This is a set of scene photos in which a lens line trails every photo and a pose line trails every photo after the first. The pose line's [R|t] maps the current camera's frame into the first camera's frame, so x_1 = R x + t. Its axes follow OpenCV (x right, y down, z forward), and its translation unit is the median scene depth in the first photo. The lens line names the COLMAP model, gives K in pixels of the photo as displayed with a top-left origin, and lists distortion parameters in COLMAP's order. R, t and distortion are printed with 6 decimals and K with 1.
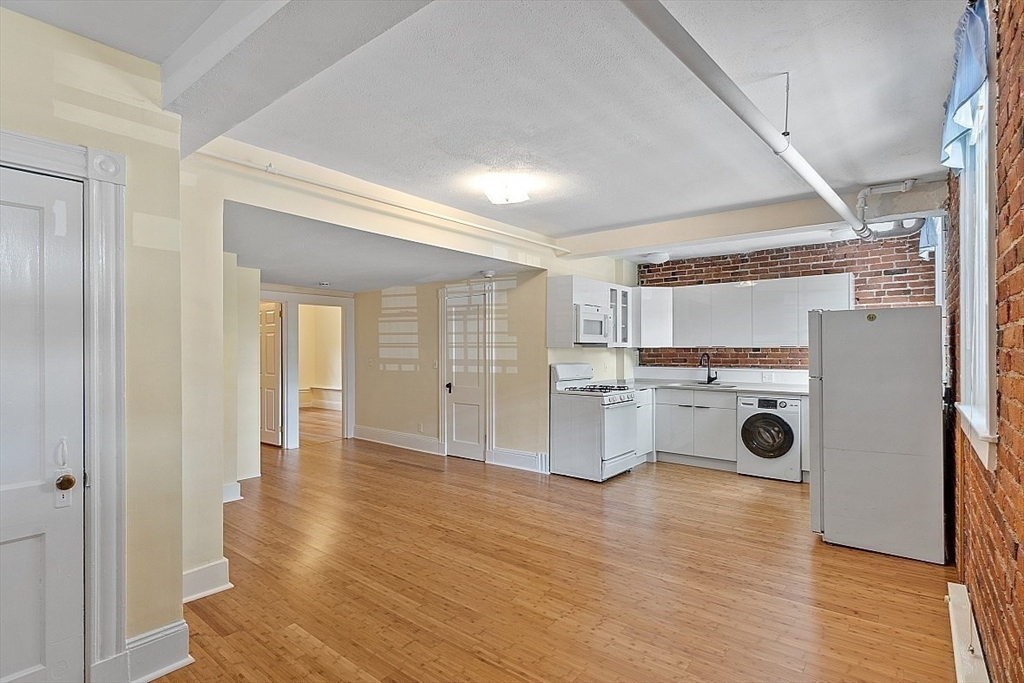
lens RADIAL K [[507.1, 0, 498.5], [0, 507.1, 348.2], [0, 0, 1]] dist [0.006649, -0.000488]
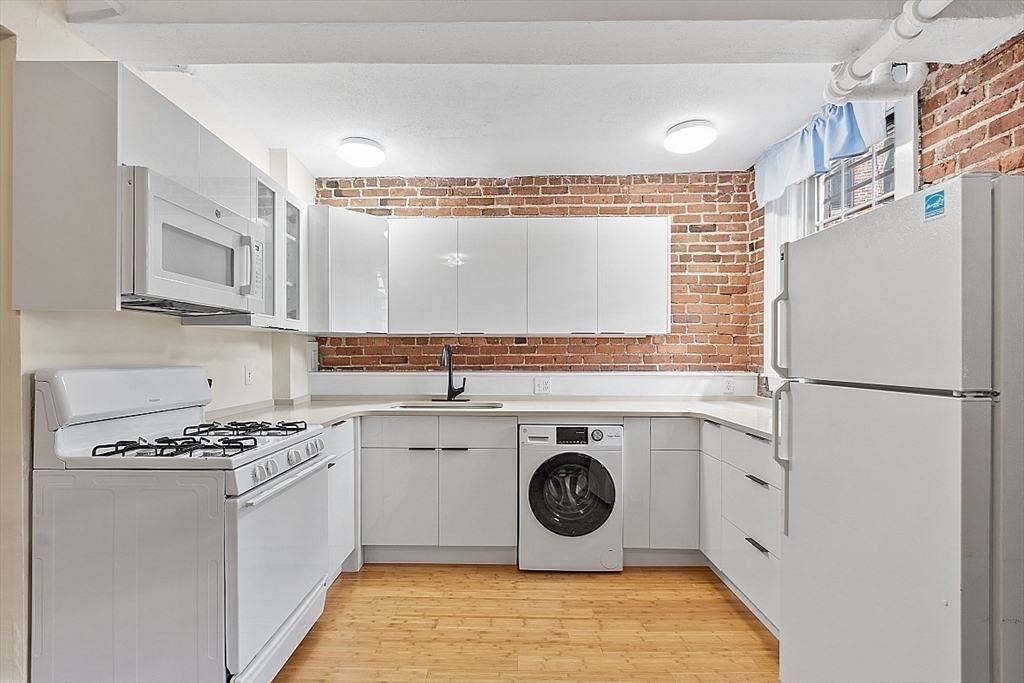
lens RADIAL K [[489.6, 0, 498.2], [0, 489.6, 359.5], [0, 0, 1]] dist [0.002208, -0.002066]
pose [[0.786234, -0.003184, 0.617920, 0.137969], [-0.002914, 0.999957, 0.008860, 0.022908], [-0.617922, -0.008767, 0.786191, 0.611795]]
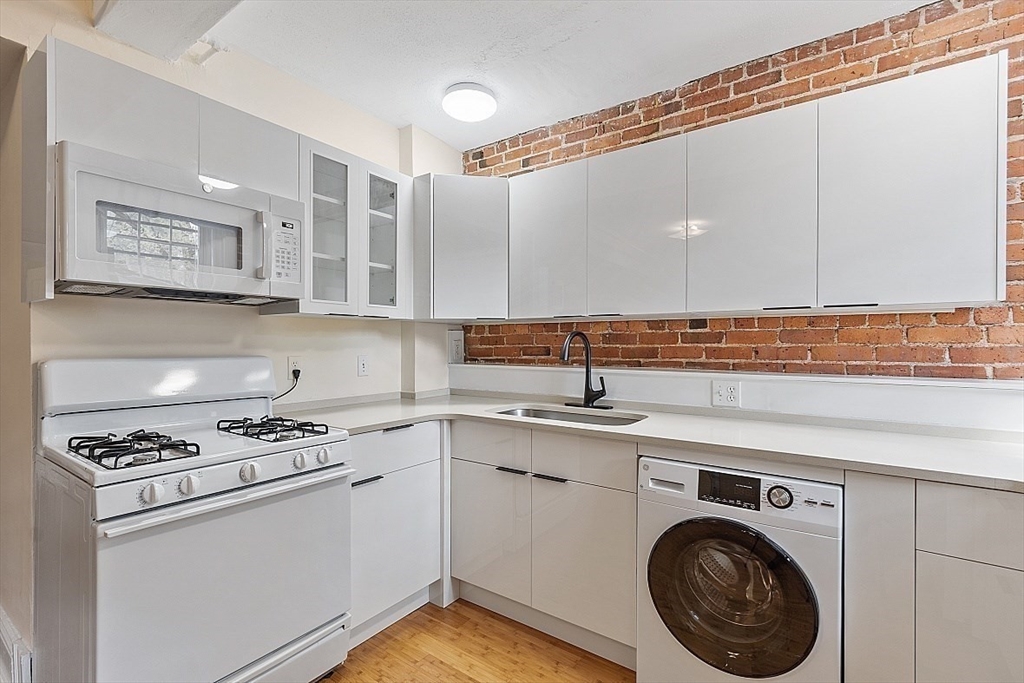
lens RADIAL K [[471.9, 0, 497.3], [0, 471.9, 345.9], [0, 0, 1]] dist [0.004936, -0.001945]
pose [[0.998587, 0.003153, 0.053039, 0.360041], [-0.003431, 0.999981, 0.005155, 0.021440], [-0.053022, -0.005330, 0.998579, 0.694267]]
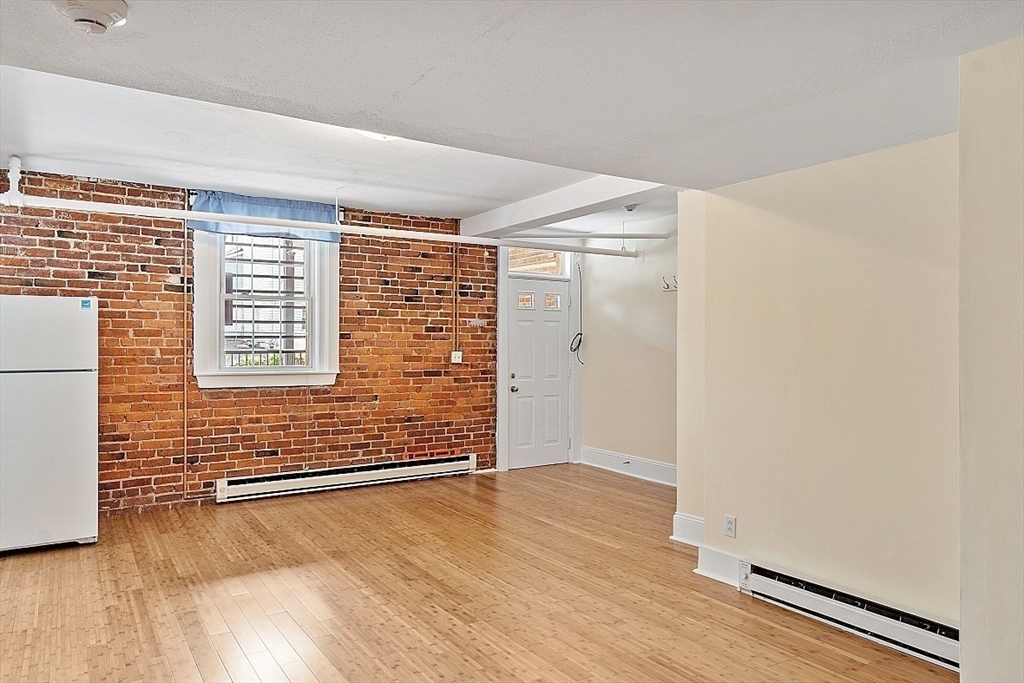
lens RADIAL K [[682.8, 0, 504.7], [0, 682.8, 341.0], [0, 0, 1]] dist [0.005238, 0.000733]
pose [[-0.952937, 0.001009, 0.303167, -0.302599], [0.000565, 0.999999, -0.001551, 0.004957], [-0.303168, -0.001306, -0.952936, 1.270123]]
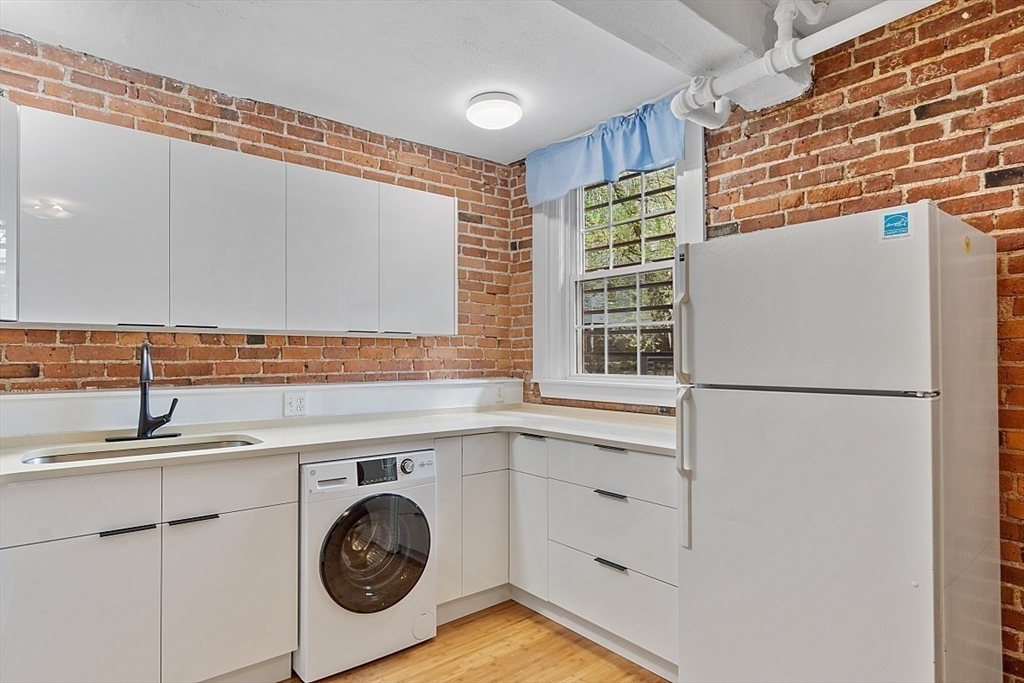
lens RADIAL K [[554.4, 0, 497.0], [0, 554.4, 353.1], [0, 0, 1]] dist [0.001045, -0.000748]
pose [[0.210313, 0.012015, 0.977560, 0.119708], [0.001242, 0.999920, -0.012557, 0.022093], [-0.977633, 0.003855, 0.210282, 0.784114]]
